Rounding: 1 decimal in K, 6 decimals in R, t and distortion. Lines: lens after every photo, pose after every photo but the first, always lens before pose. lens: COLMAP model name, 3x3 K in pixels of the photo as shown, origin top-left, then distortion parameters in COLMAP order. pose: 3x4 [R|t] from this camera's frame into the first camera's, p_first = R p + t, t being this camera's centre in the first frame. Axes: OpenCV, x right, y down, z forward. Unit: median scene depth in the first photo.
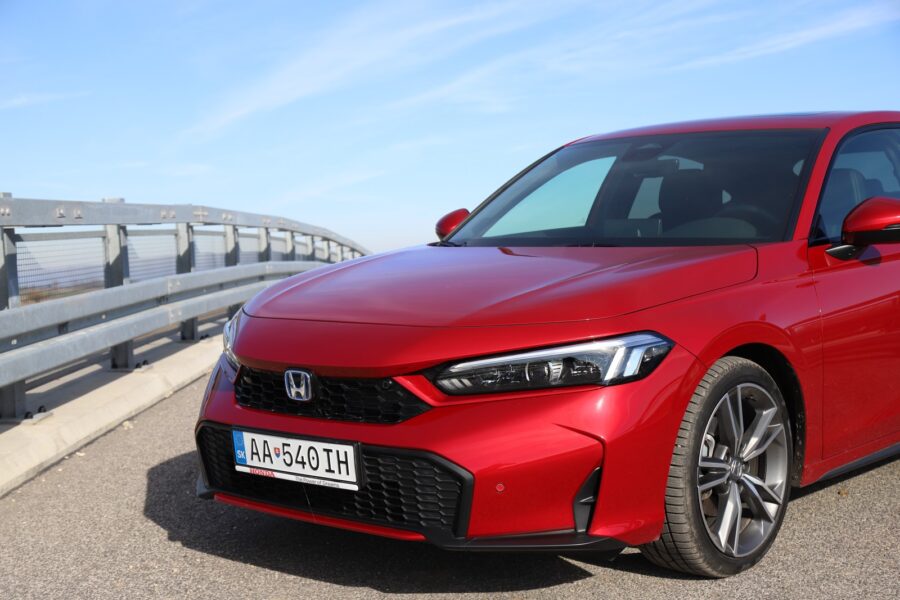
lens RADIAL K [[1353.9, 0, 438.2], [0, 1353.9, 314.1], [0, 0, 1]] dist [0.146919, 0.000000]
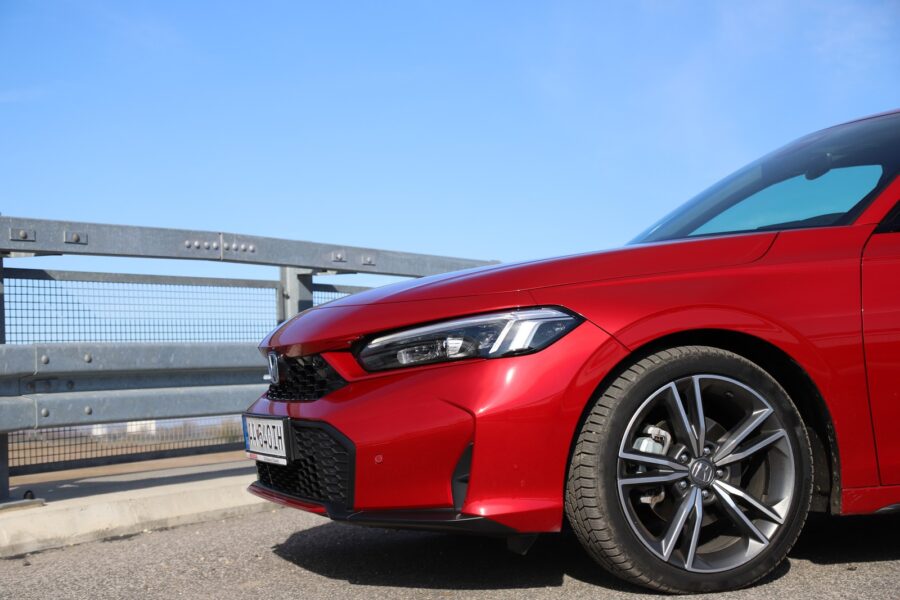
lens RADIAL K [[1628.9, 0, 442.2], [0, 1628.9, 306.3], [0, 0, 1]] dist [0.301223, 0.000000]
pose [[0.875751, -0.009894, -0.482661, 0.596094], [-0.040044, 0.994856, -0.093049, 0.114025], [0.481099, 0.100815, 0.870850, -0.018936]]
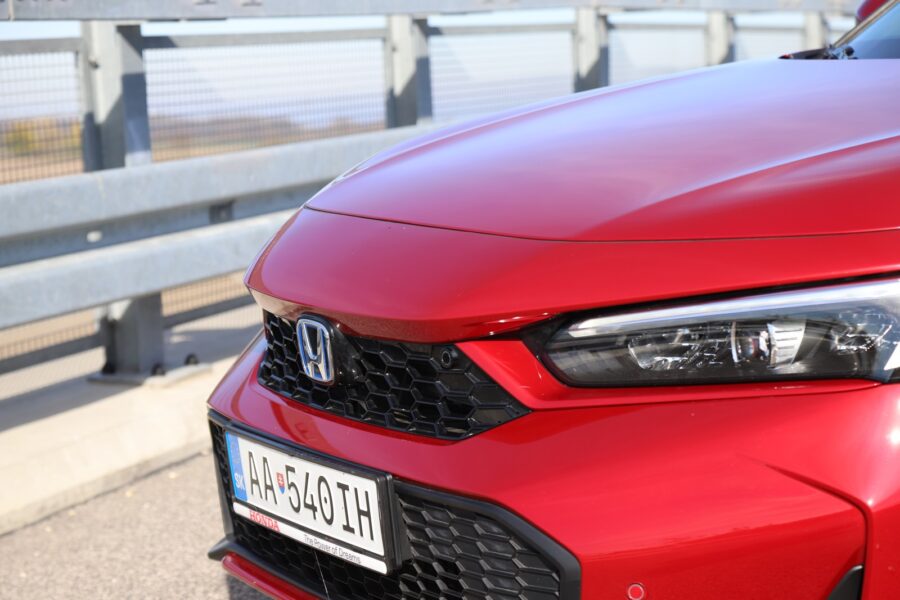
lens RADIAL K [[2531.0, 0, 450.5], [0, 2531.0, 297.1], [0, 0, 1]] dist [0.384999, 0.000000]
pose [[0.938283, 0.032153, -0.344370, 0.255570], [-0.015340, 0.998558, 0.051440, -0.014696], [0.345527, -0.042982, 0.937424, 0.151848]]
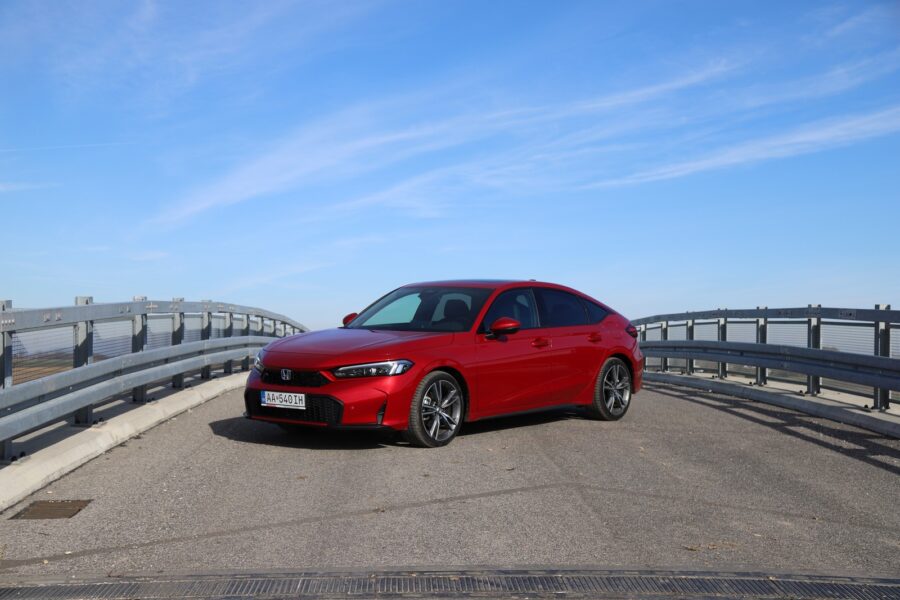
lens RADIAL K [[1303.5, 0, 443.3], [0, 1303.5, 324.4], [0, 0, 1]] dist [0.151945, 0.000000]
pose [[0.998018, 0.038176, 0.050018, 0.085746], [-0.035238, 0.997674, -0.058345, 0.094901], [-0.052129, 0.056467, 0.997043, -1.750610]]
